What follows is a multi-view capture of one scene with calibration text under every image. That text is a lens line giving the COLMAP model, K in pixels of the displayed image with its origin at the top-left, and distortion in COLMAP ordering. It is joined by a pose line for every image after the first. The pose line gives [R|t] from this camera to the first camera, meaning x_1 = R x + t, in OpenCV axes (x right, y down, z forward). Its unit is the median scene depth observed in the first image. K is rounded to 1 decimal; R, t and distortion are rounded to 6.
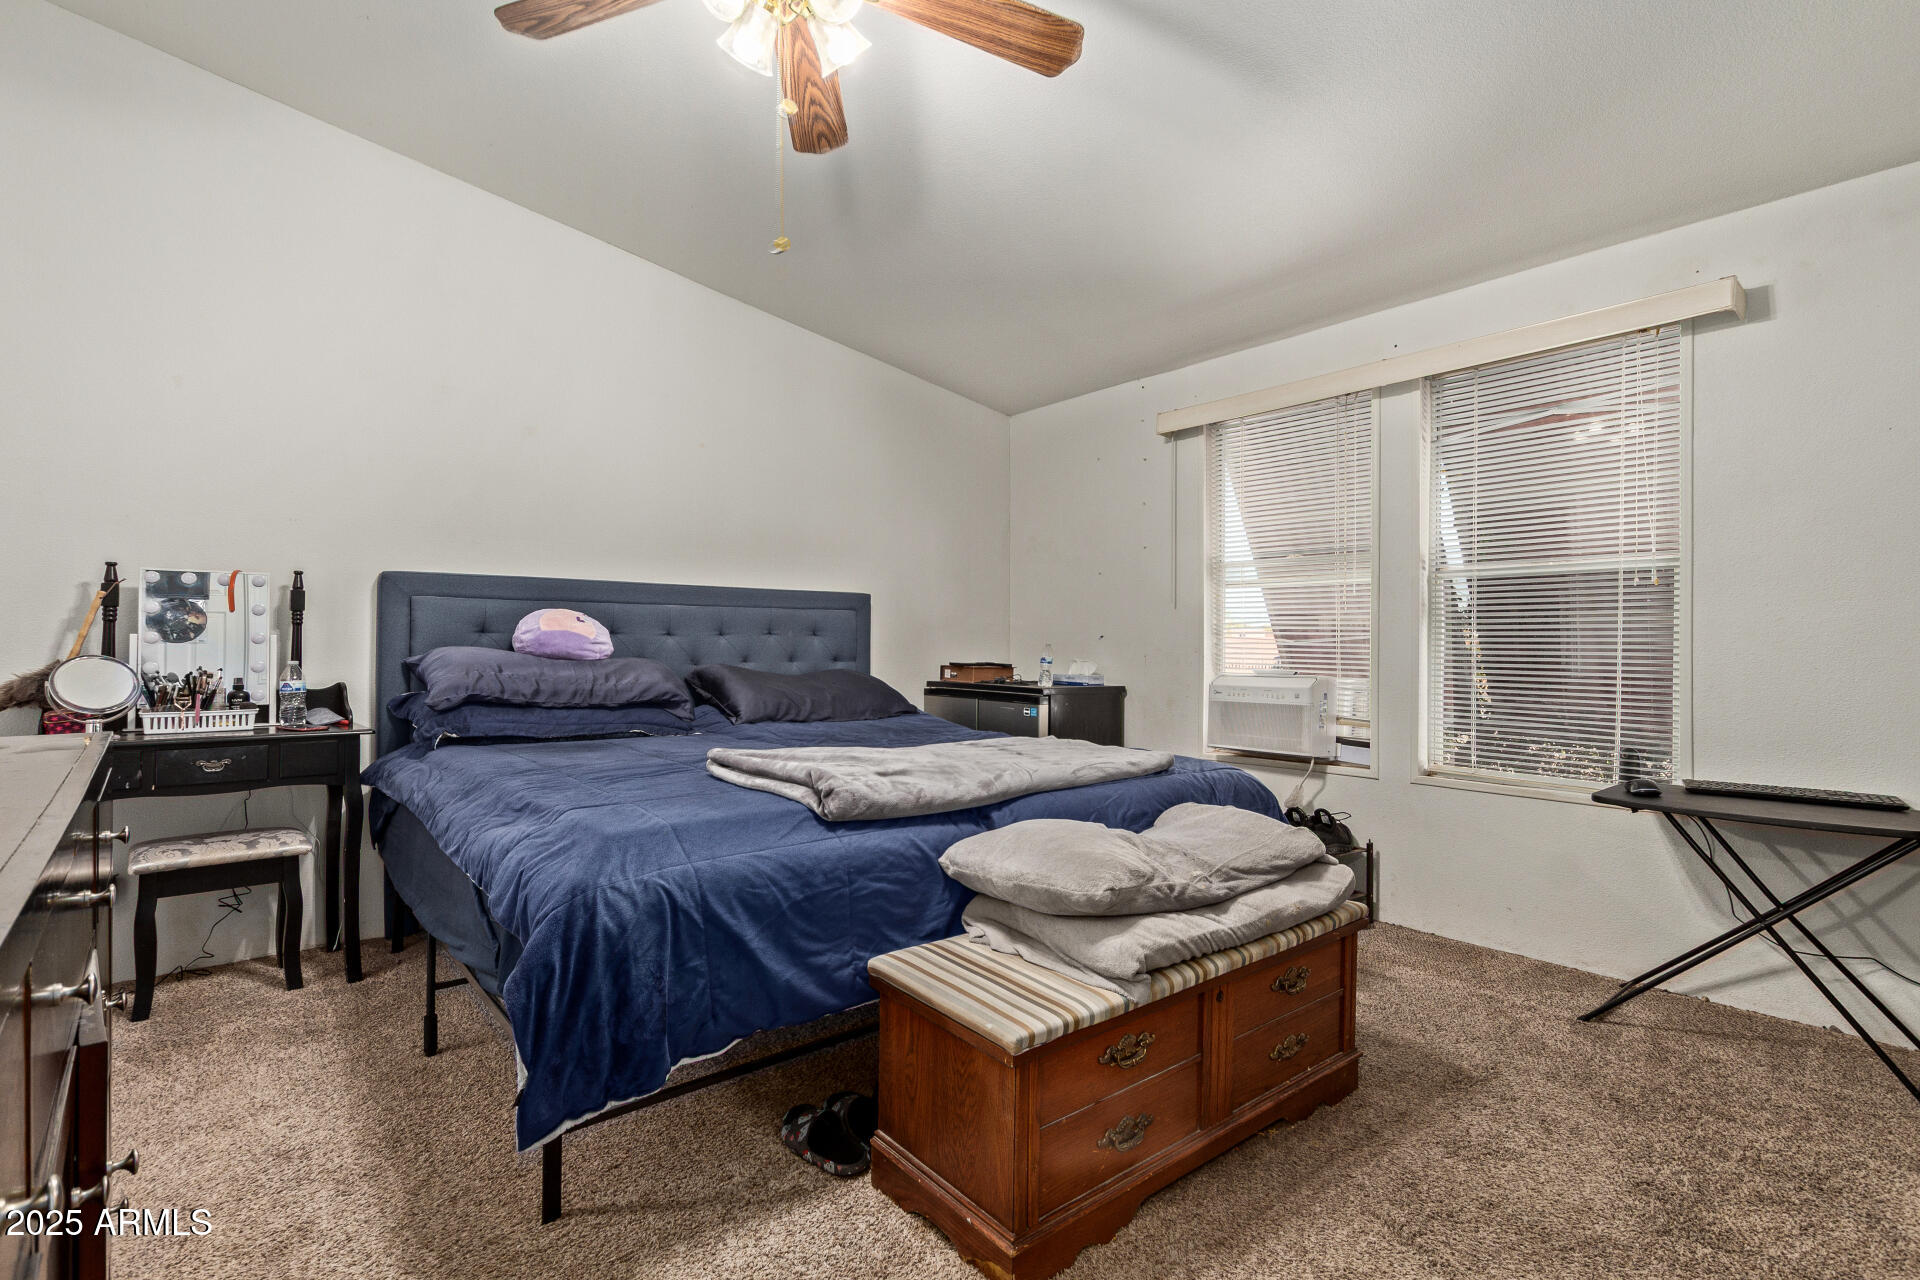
lens RADIAL K [[863.0, 0, 960.0], [0, 863.0, 640.0], [0, 0, 1]] dist [0.000573, -0.000048]
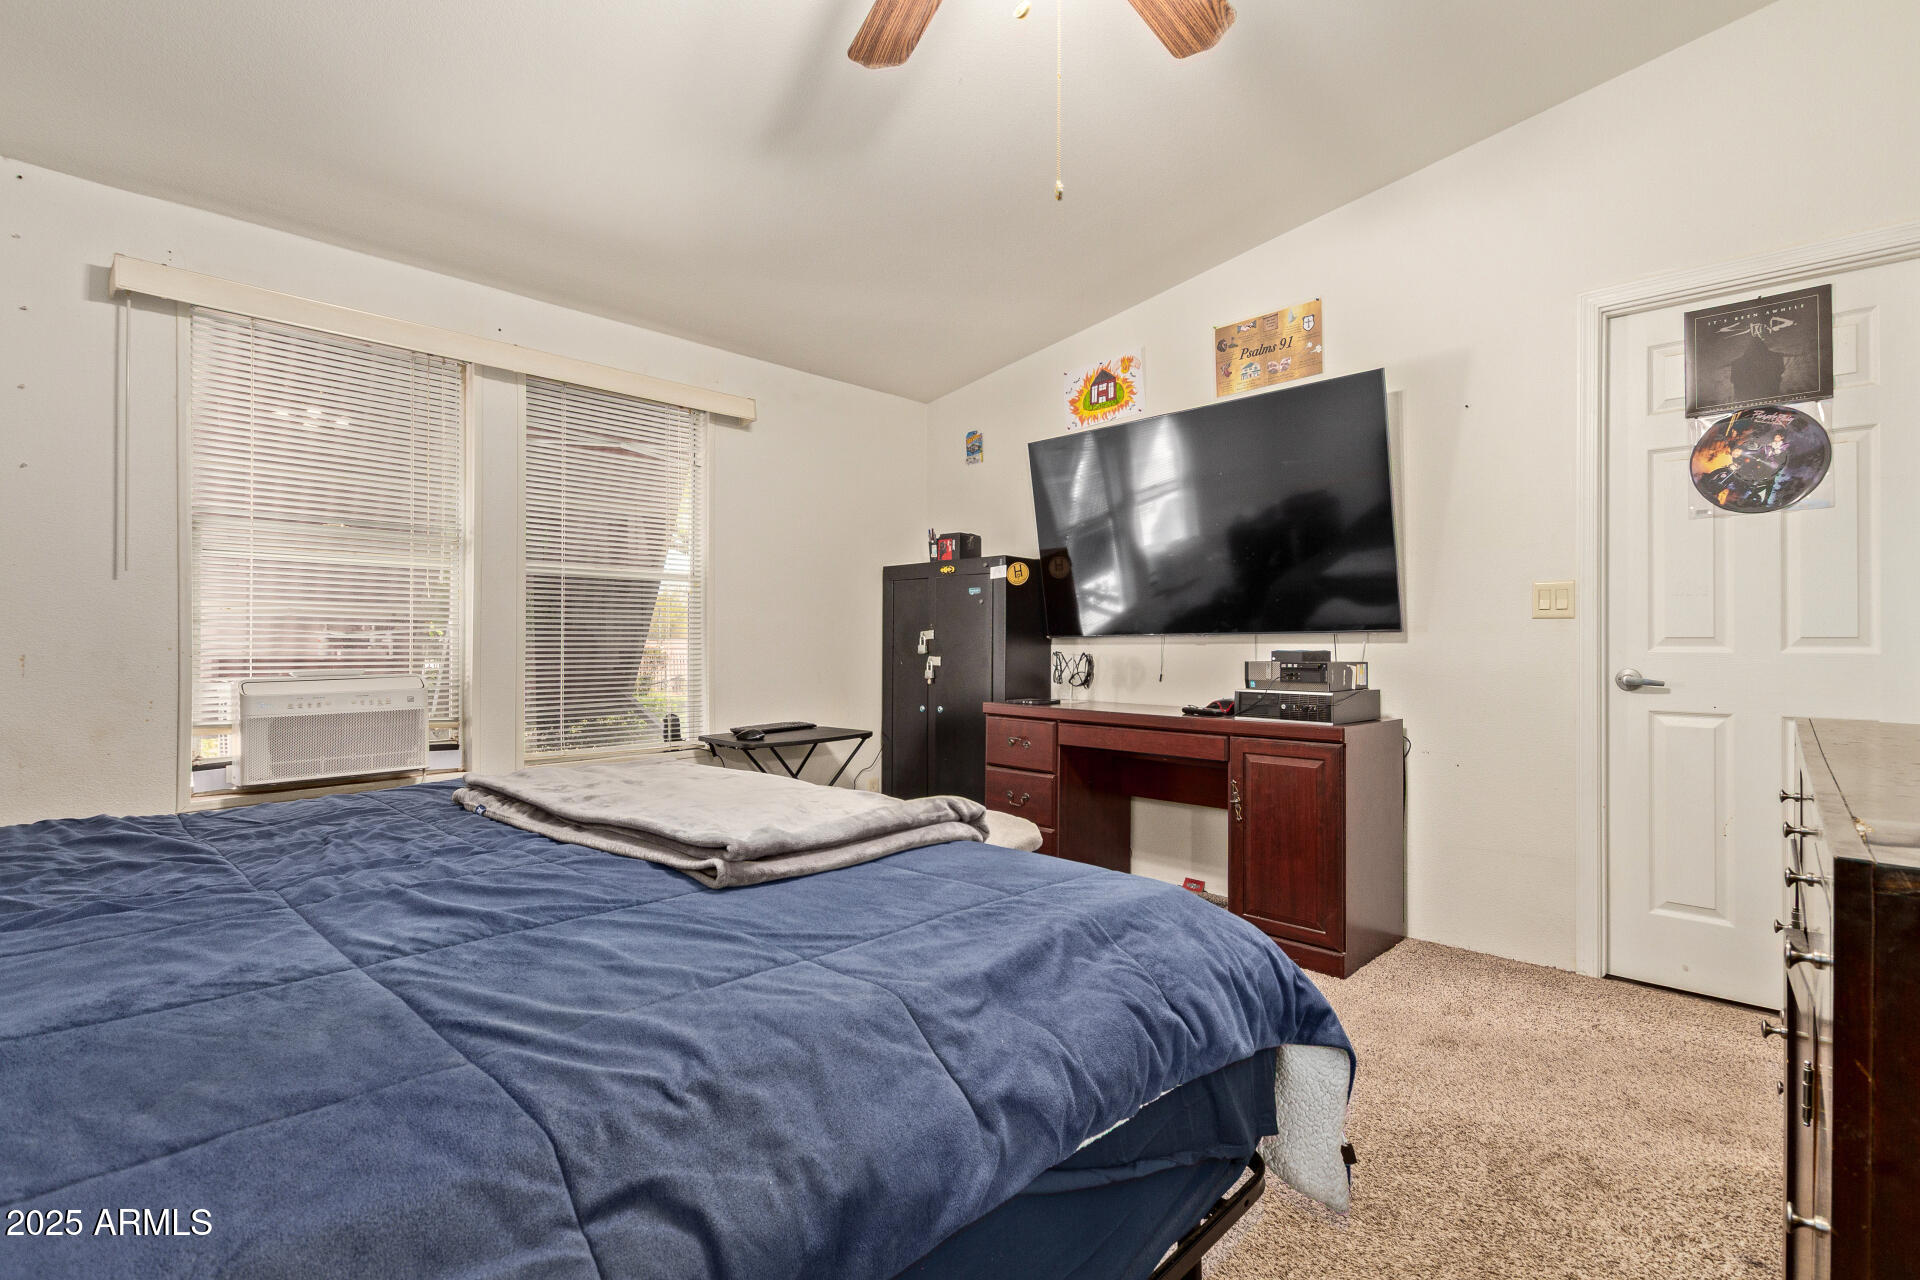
lens RADIAL K [[910.8, 0, 960.0], [0, 910.8, 640.0], [0, 0, 1]] dist [-0.060192, 0.000138]
pose [[-0.150028, -0.000364, 0.988682, -0.577936], [-0.003287, 0.999995, -0.000131, 0.007173], [-0.988676, -0.003270, -0.150029, 0.654141]]
